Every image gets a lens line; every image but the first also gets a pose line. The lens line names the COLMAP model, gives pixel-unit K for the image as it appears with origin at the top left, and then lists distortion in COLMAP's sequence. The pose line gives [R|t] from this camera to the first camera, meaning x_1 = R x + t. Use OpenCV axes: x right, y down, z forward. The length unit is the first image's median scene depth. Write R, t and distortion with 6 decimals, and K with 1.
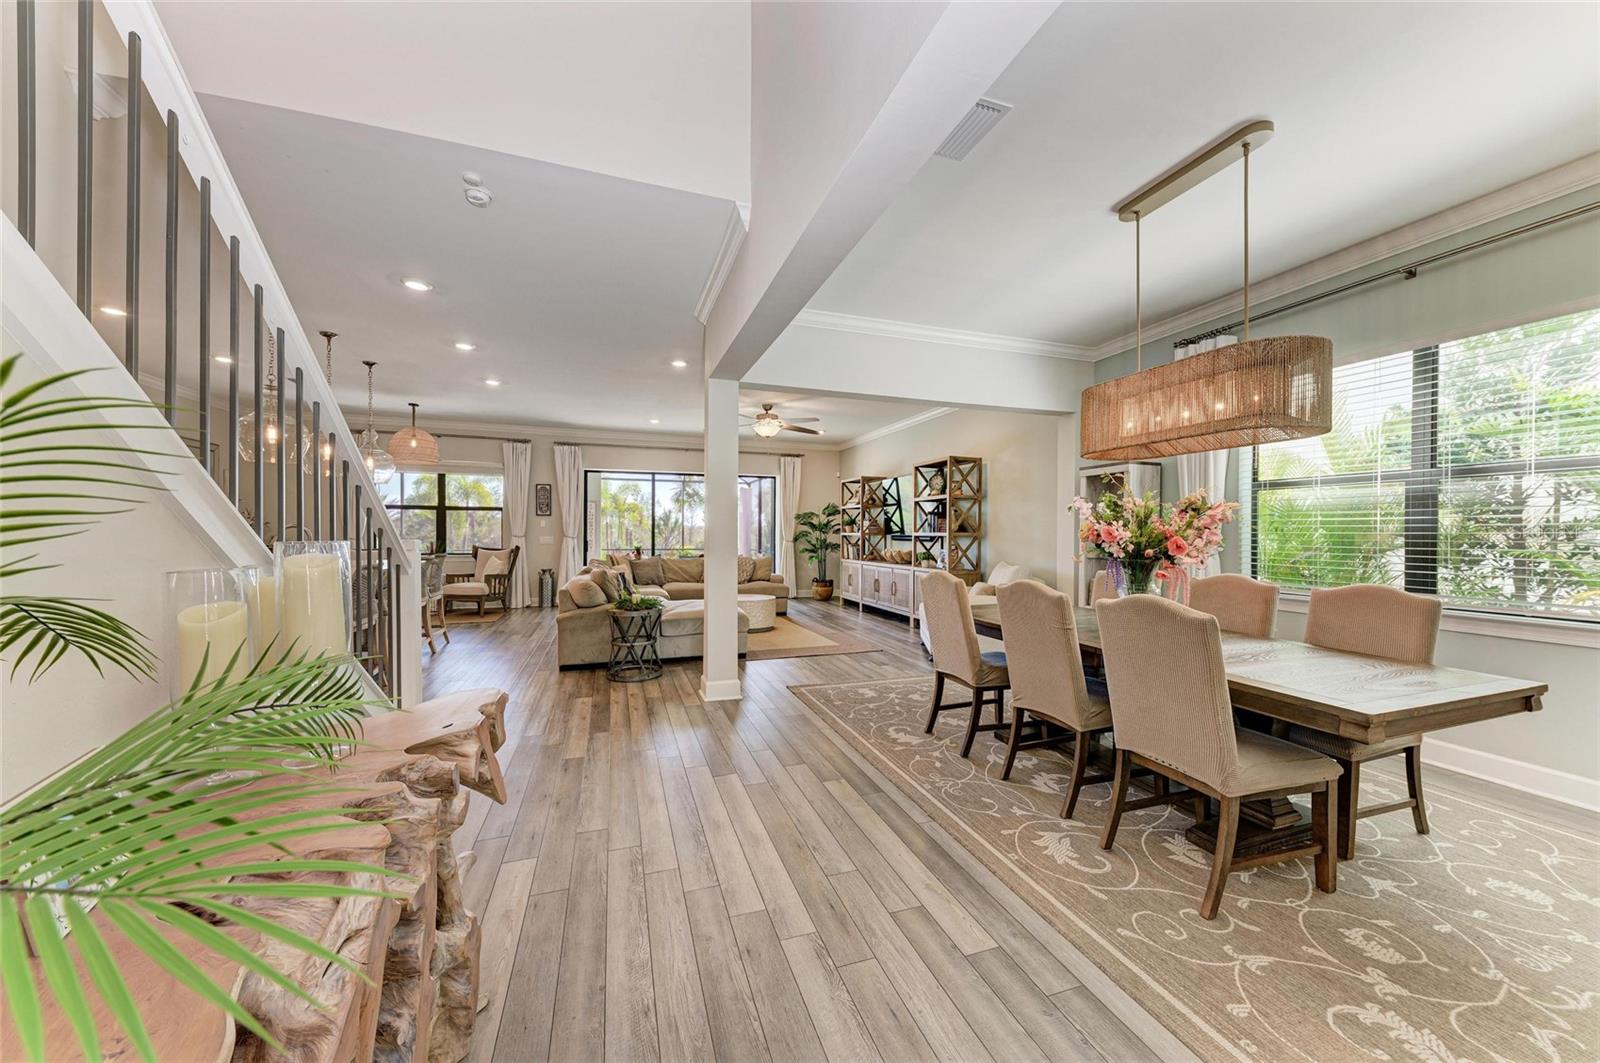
lens RADIAL K [[568.6, 0, 793.7], [0, 568.6, 535.0], [0, 0, 1]] dist [-0.006736, -0.000059]
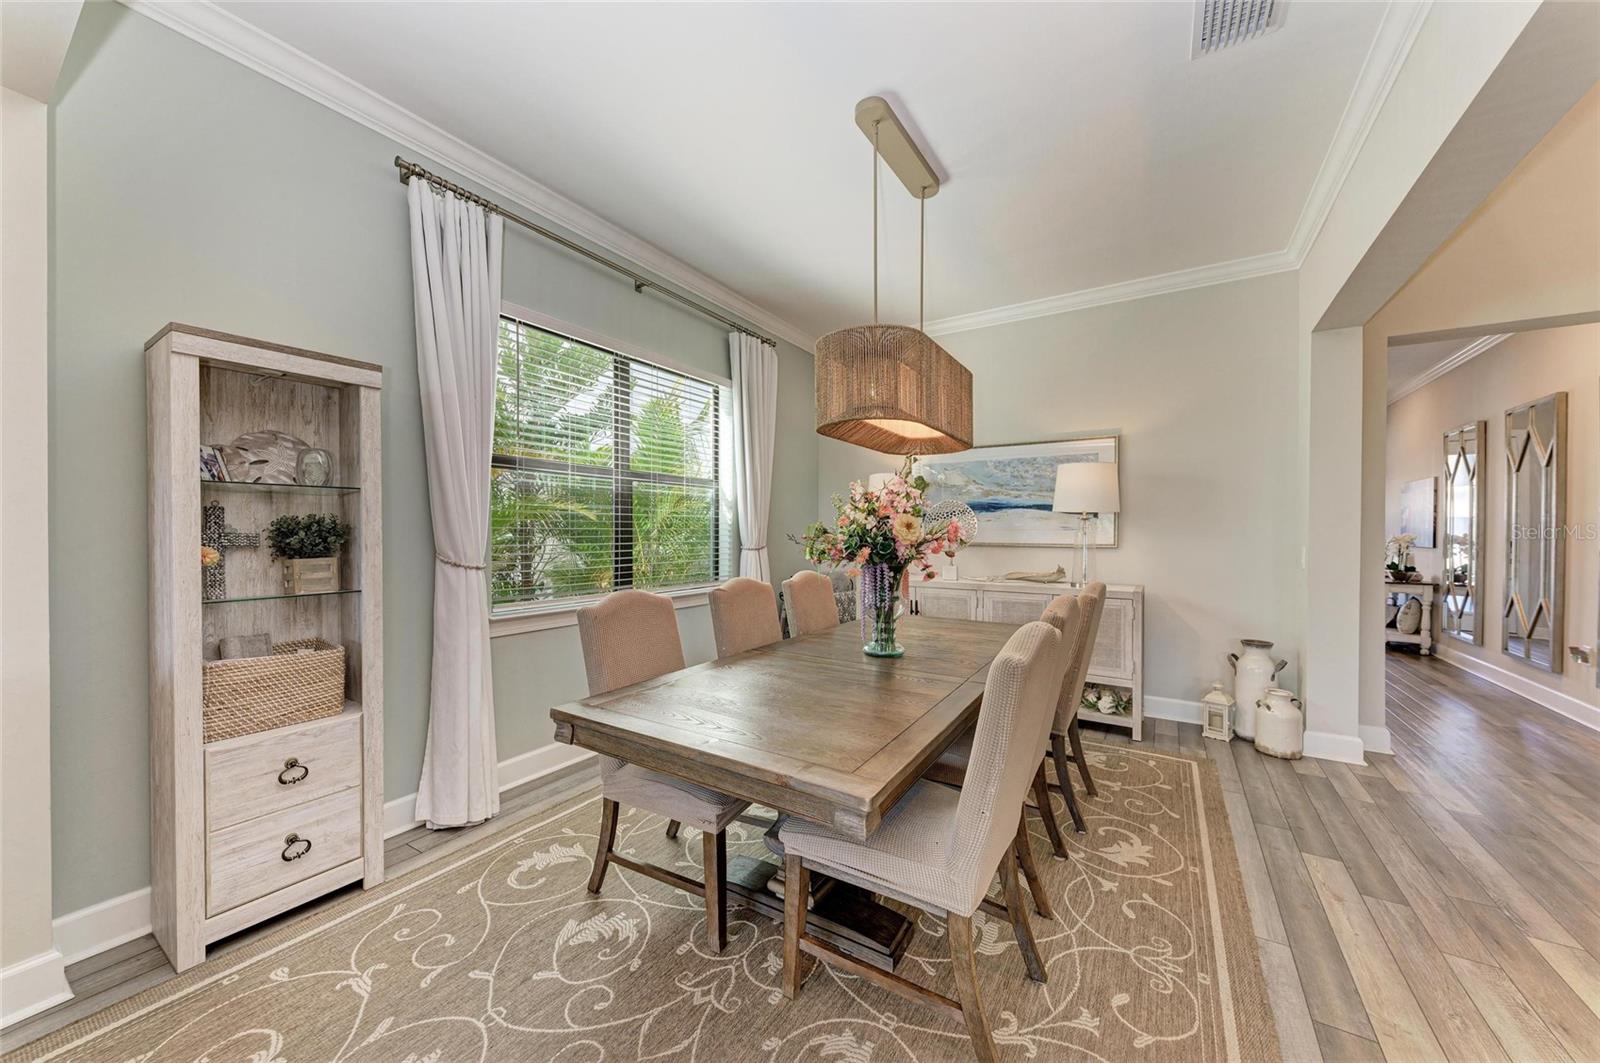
lens RADIAL K [[568.6, 0, 793.7], [0, 568.6, 535.0], [0, 0, 1]] dist [-0.006736, -0.000059]
pose [[-0.628606, -0.014054, 0.777597, 0.018960], [-0.004634, 0.999887, 0.014325, -0.003033], [-0.777710, 0.005402, -0.628600, 0.535888]]
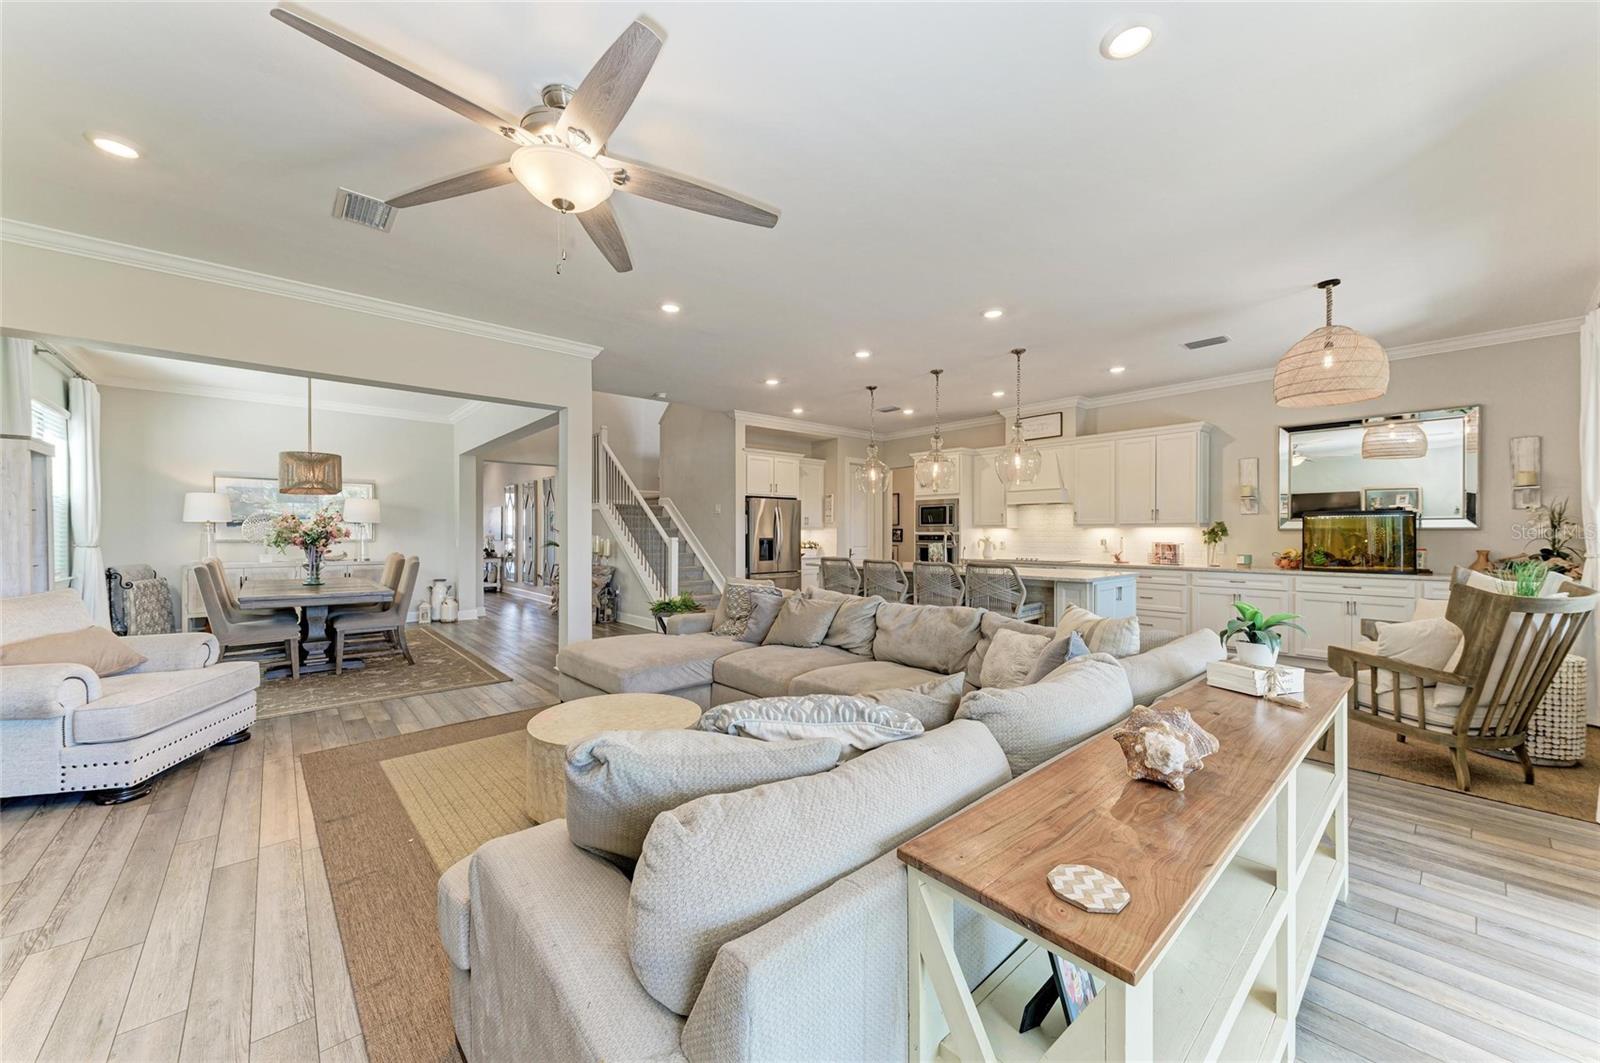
lens RADIAL K [[590.2, 0, 800.0], [0, 590.2, 531.5], [0, 0, 1]] dist [0.001786, 0.000077]
pose [[-0.916678, -0.008796, -0.399529, -0.031255], [-0.007962, 0.999961, -0.003748, -0.004292], [0.399547, -0.000254, -0.916713, 1.155481]]
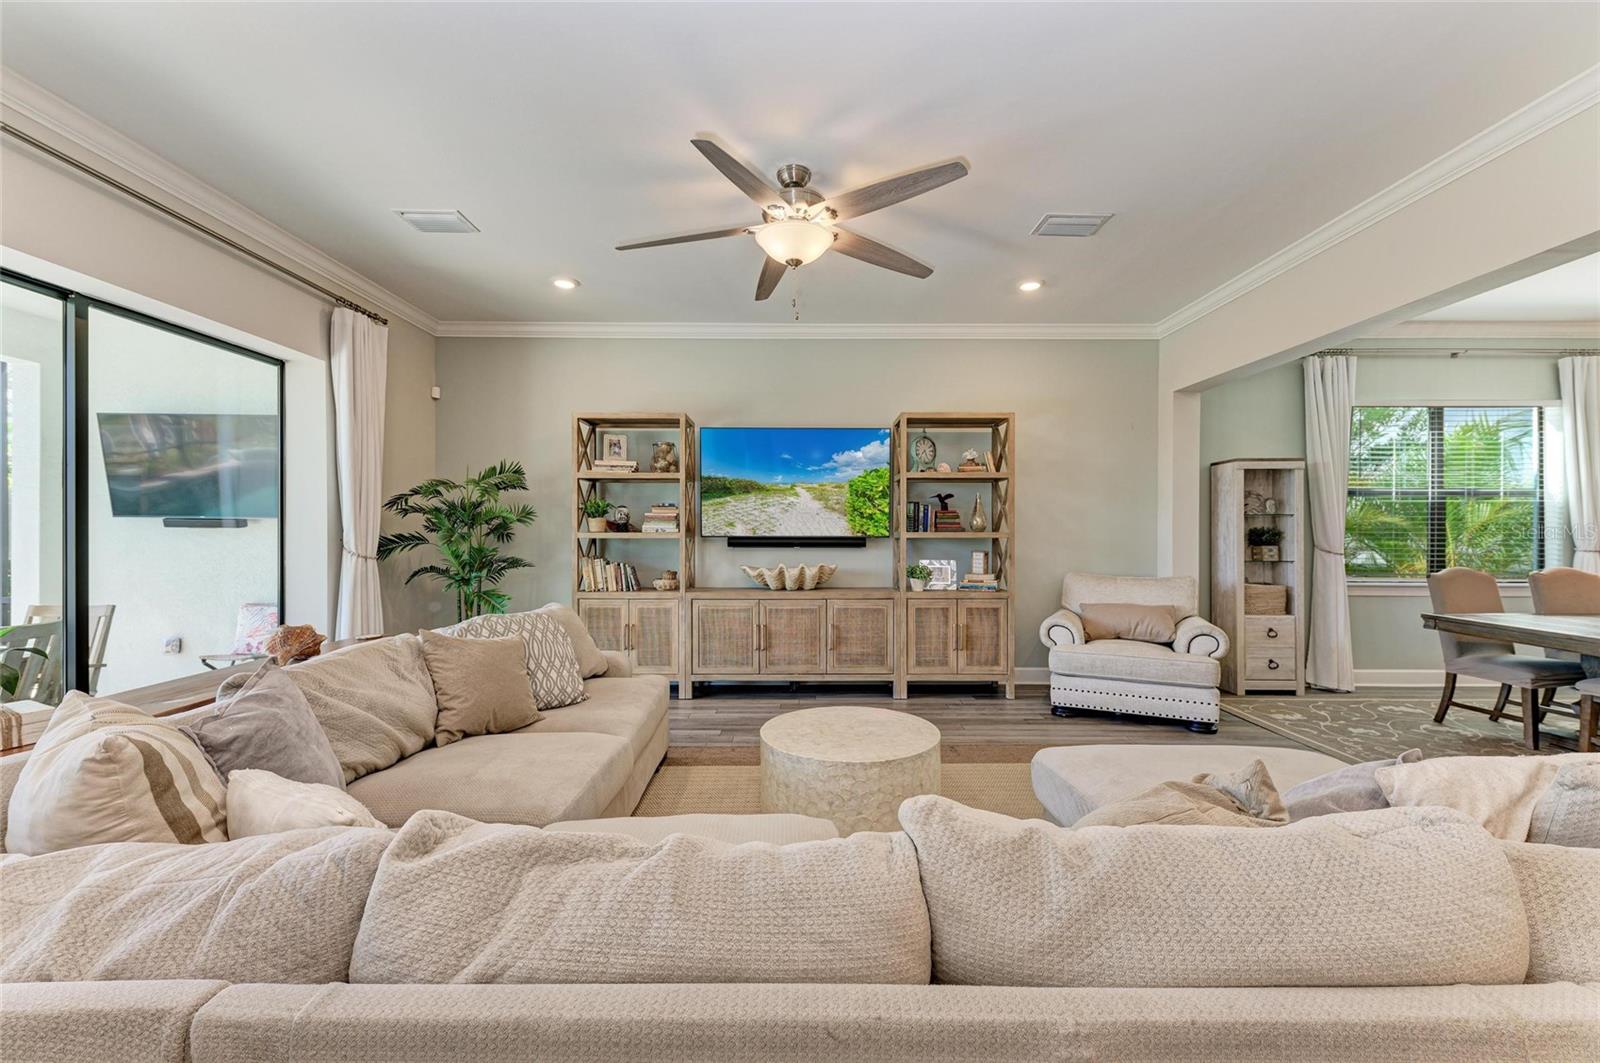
lens RADIAL K [[656.4, 0, 800.0], [0, 656.4, 535.6], [0, 0, 1]] dist [0.022957, -0.007649]
pose [[0.303667, -0.009113, 0.952735, -0.382139], [0.003094, 0.999958, 0.008578, -0.005899], [-0.952773, 0.000343, 0.303683, 0.762107]]
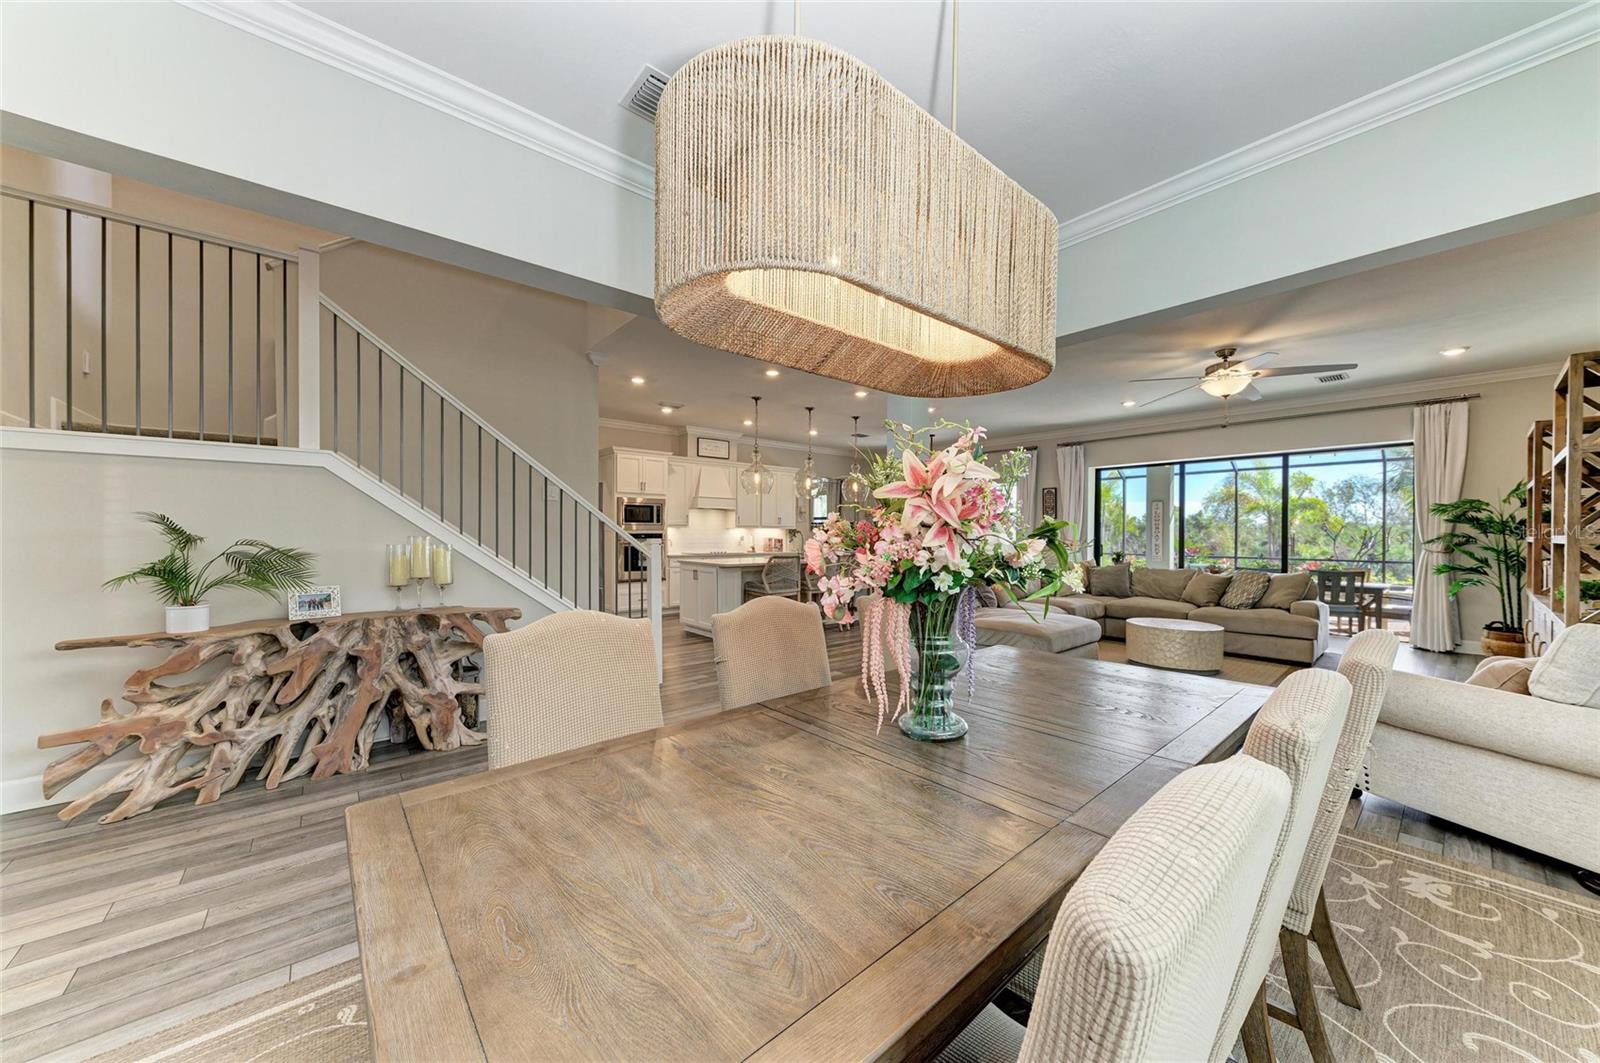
lens RADIAL K [[557.1, 0, 795.6], [0, 557.1, 535.4], [0, 0, 1]] dist [0.016141, -0.007265]
pose [[0.375866, 0.000349, -0.926674, 0.339361], [-0.006927, 0.999973, -0.002433, 0.000806], [0.926648, 0.007333, 0.375858, 0.230033]]
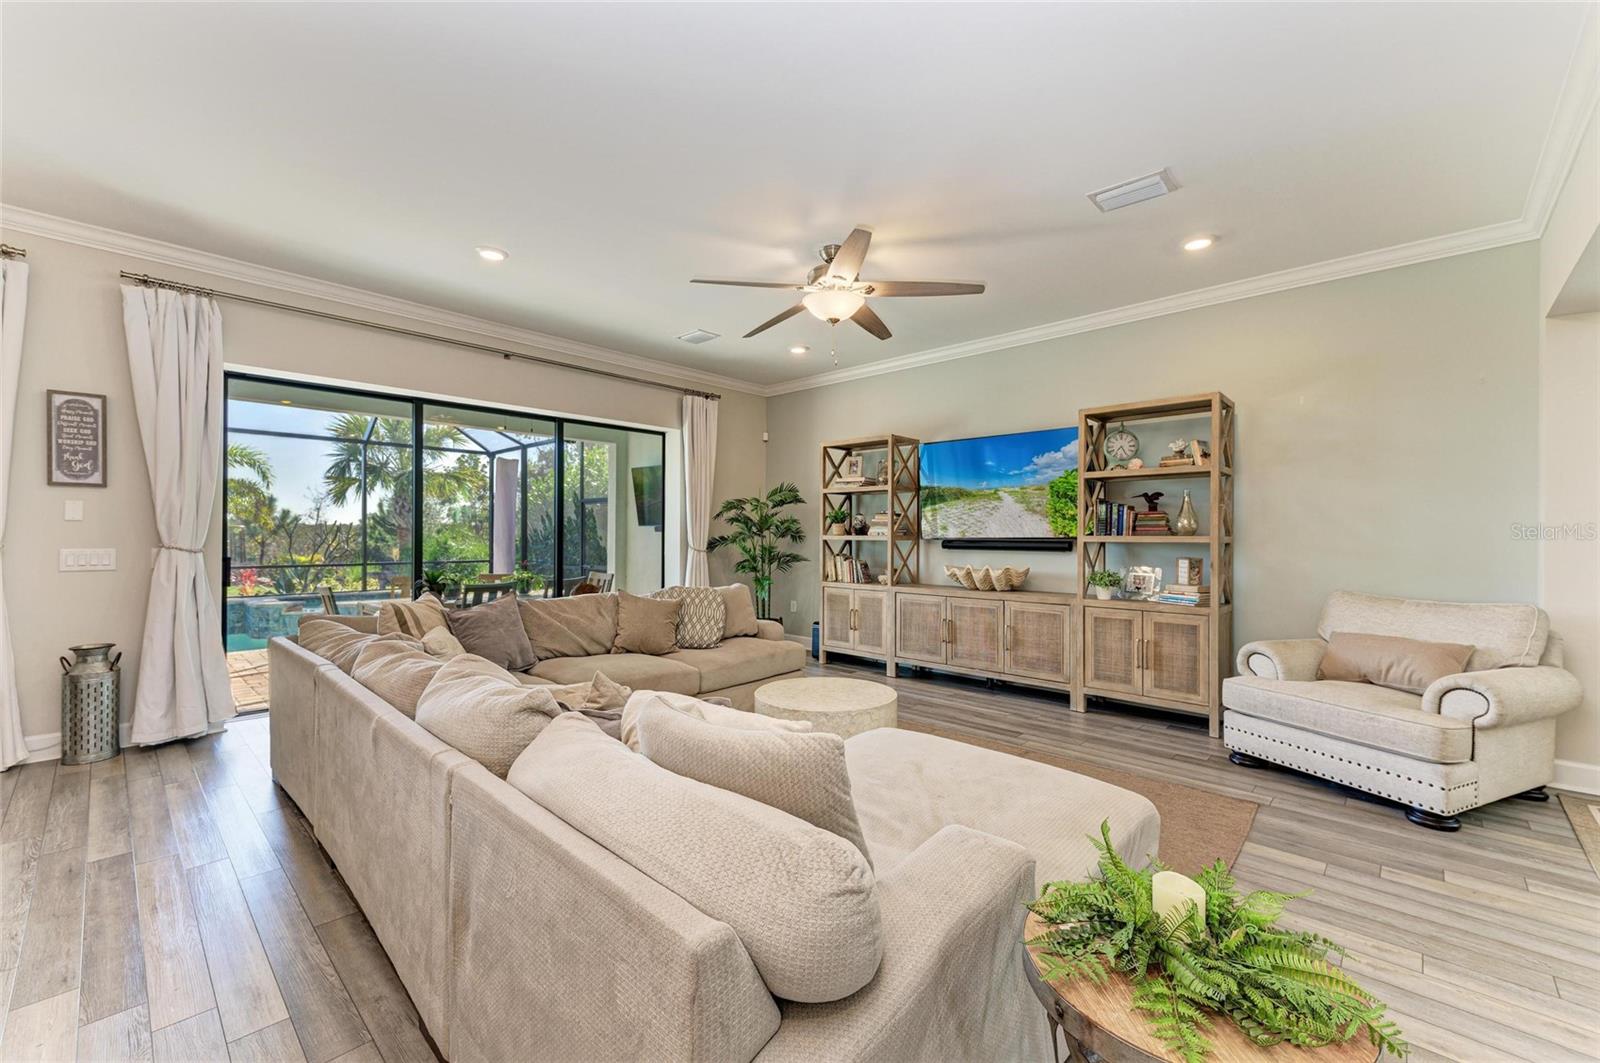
lens RADIAL K [[656.4, 0, 800.0], [0, 656.4, 535.6], [0, 0, 1]] dist [0.022957, -0.007649]
pose [[0.878693, -0.002397, 0.477381, -0.274590], [0.001741, 0.999997, 0.001816, -0.005084], [-0.477384, -0.000765, 0.878695, 0.489048]]
